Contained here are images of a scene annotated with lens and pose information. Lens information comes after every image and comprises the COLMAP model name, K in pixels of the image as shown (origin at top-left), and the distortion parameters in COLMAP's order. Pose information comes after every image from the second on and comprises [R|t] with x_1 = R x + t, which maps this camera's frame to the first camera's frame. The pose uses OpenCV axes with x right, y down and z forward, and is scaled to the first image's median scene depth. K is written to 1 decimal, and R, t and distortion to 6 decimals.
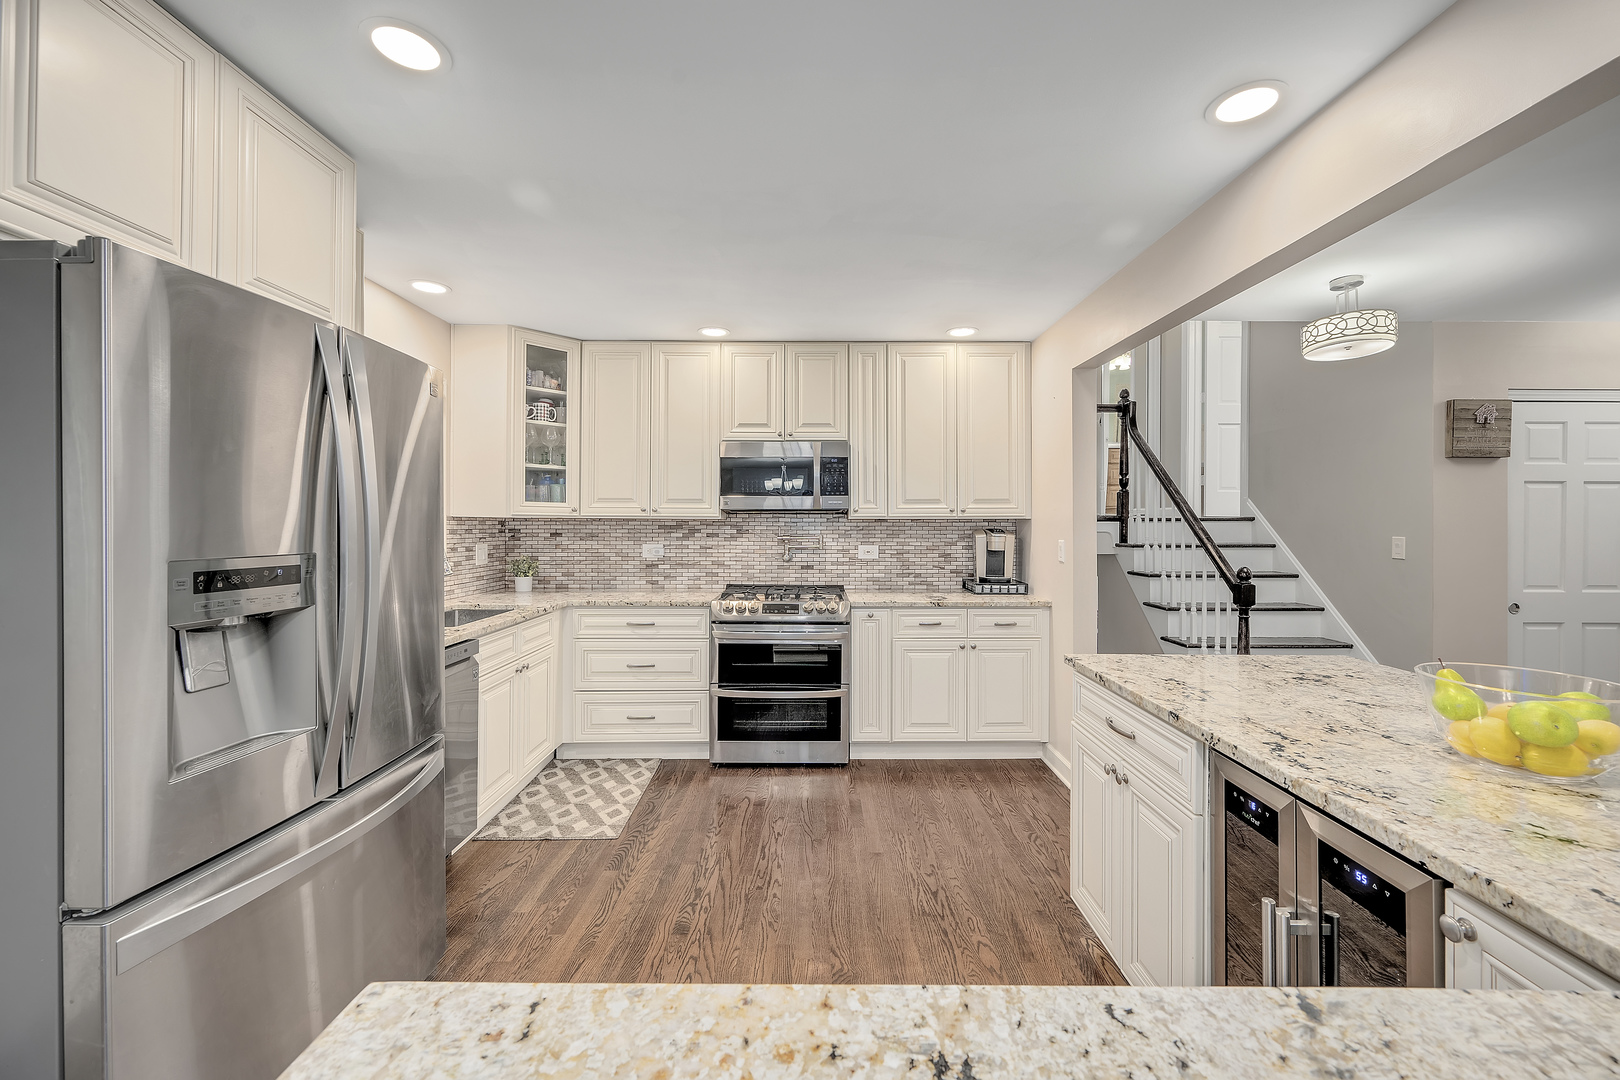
lens RADIAL K [[643.4, 0, 816.6], [0, 643.4, 524.1], [0, 0, 1]] dist [-0.000427, 0.000821]
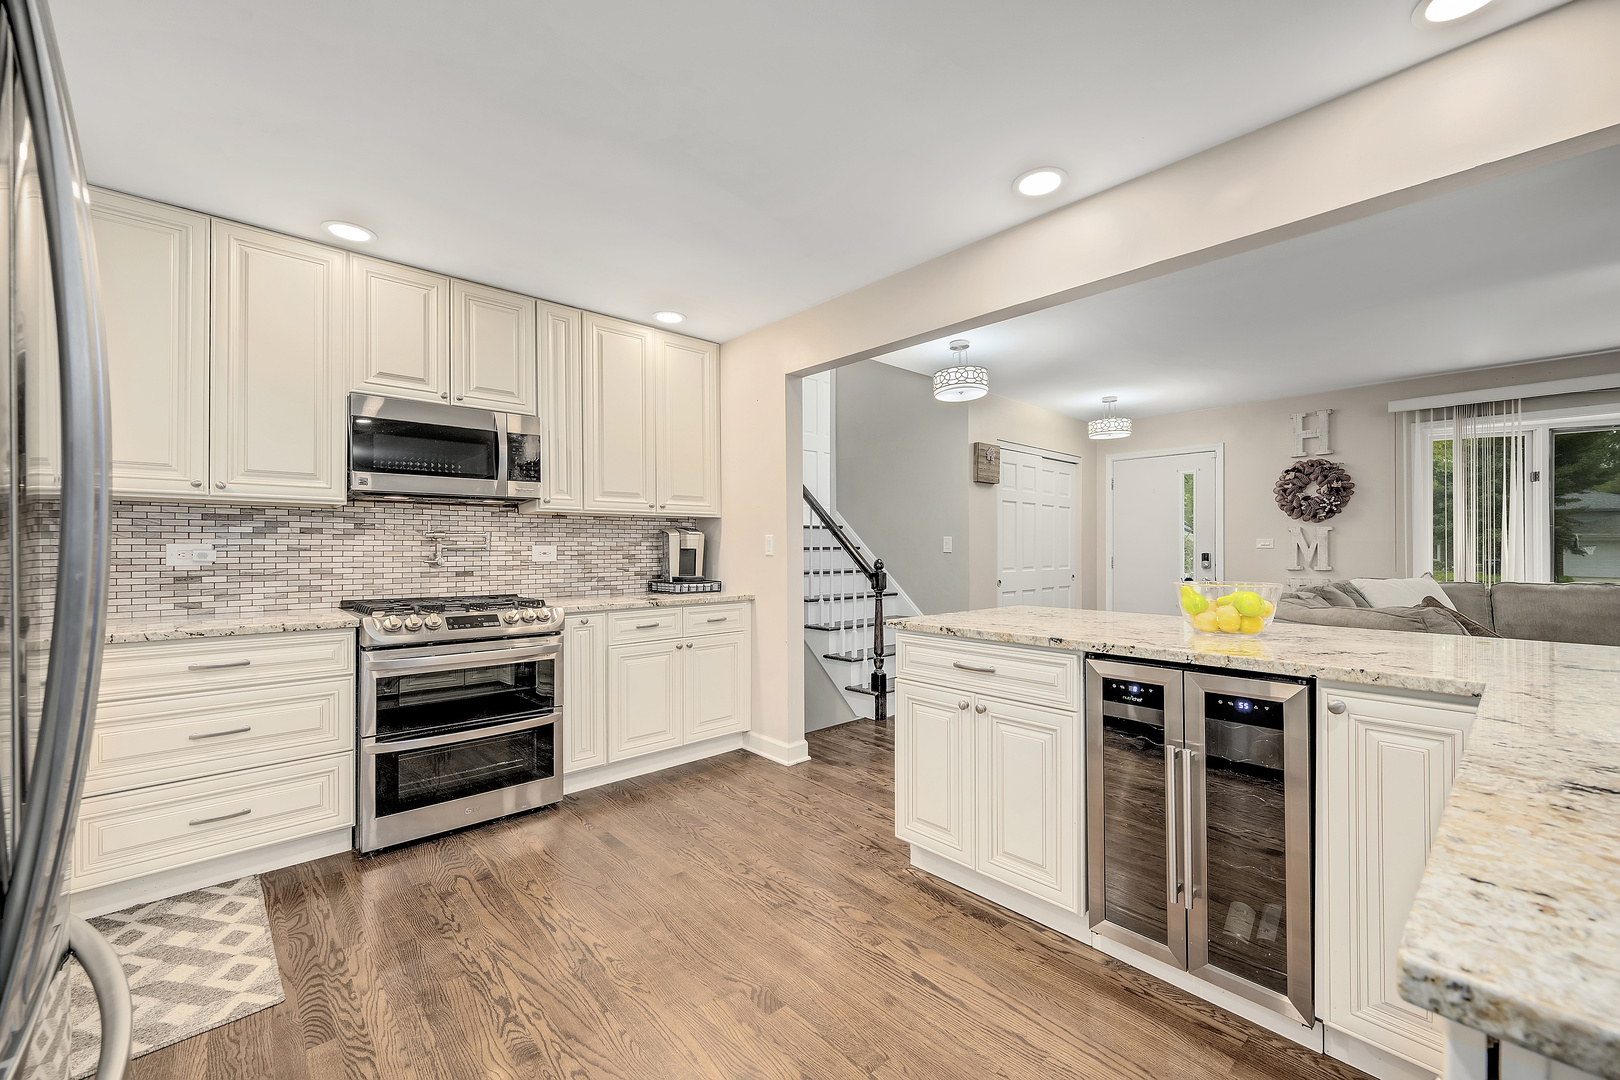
lens RADIAL K [[643.4, 0, 819.3], [0, 643.4, 549.2], [0, 0, 1]] dist [-0.000427, 0.000821]
pose [[0.738064, -0.004510, 0.674716, -0.263051], [0.006762, 0.999977, -0.000713, 0.047669], [-0.674697, 0.005088, 0.738077, 0.153753]]
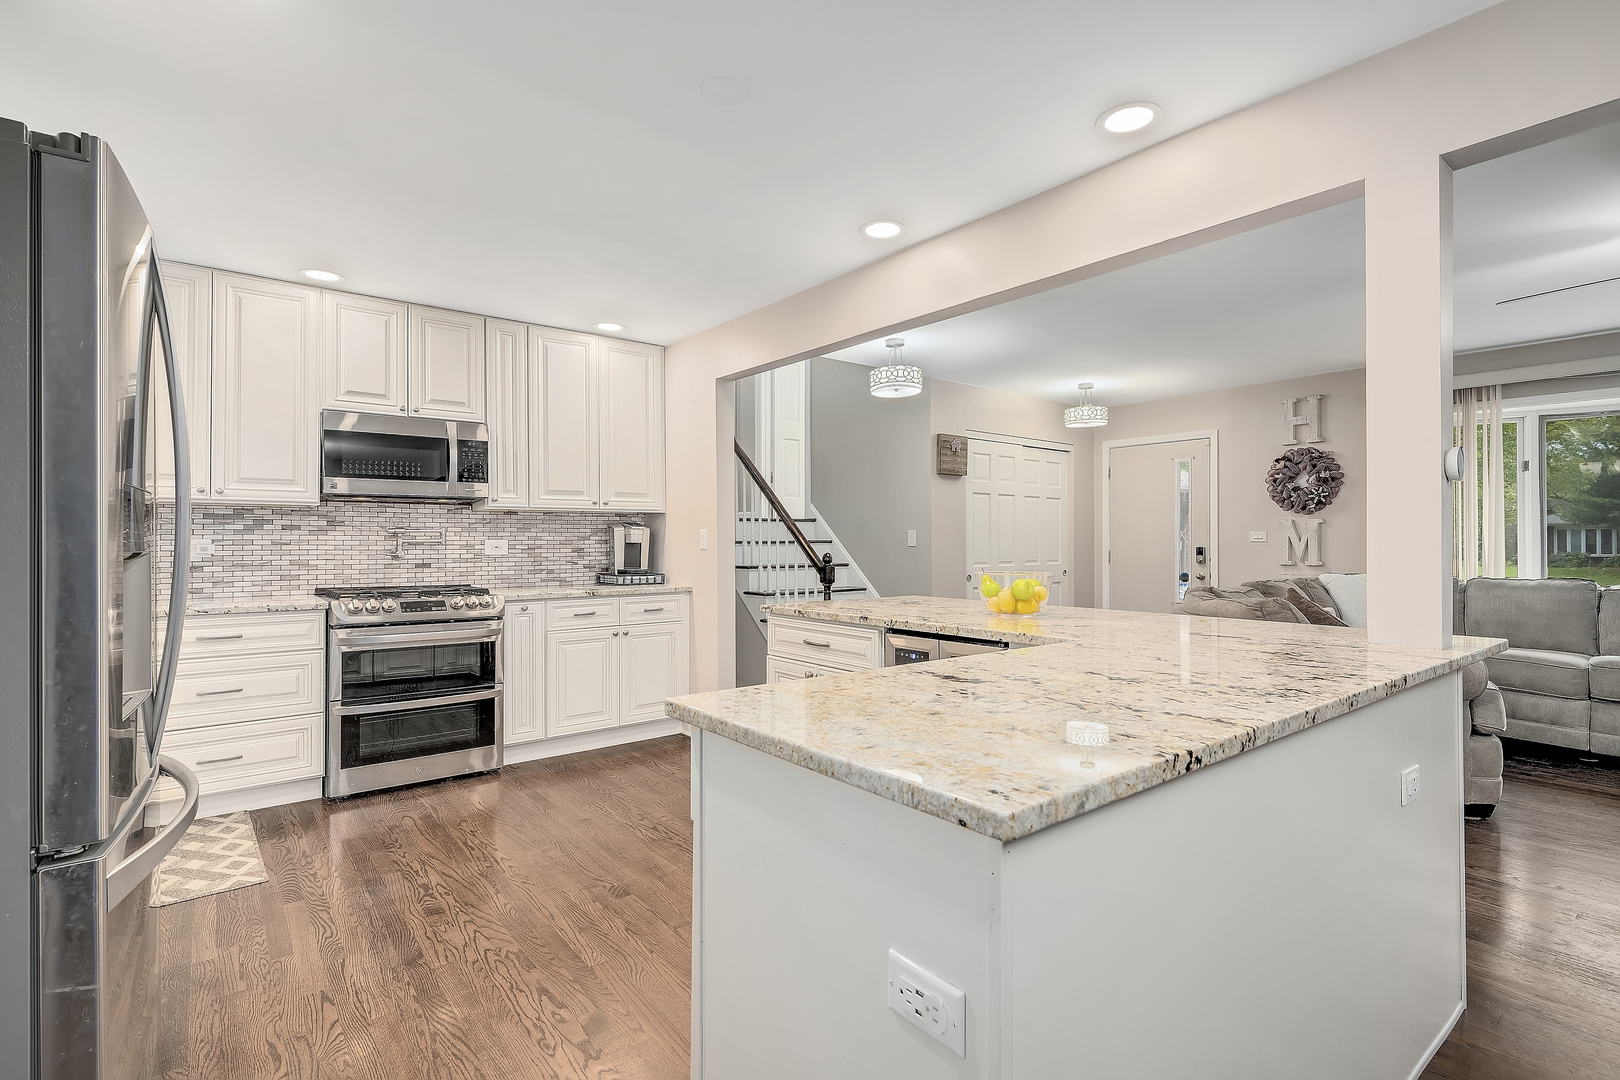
lens RADIAL K [[763.2, 0, 815.8], [0, 763.2, 537.0], [0, 0, 1]] dist [-0.000079, 0.000552]
pose [[0.783293, -0.000665, 0.621652, -0.280278], [0.006648, 0.999951, -0.007307, 0.046515], [-0.621617, 0.009856, 0.783259, -0.155474]]
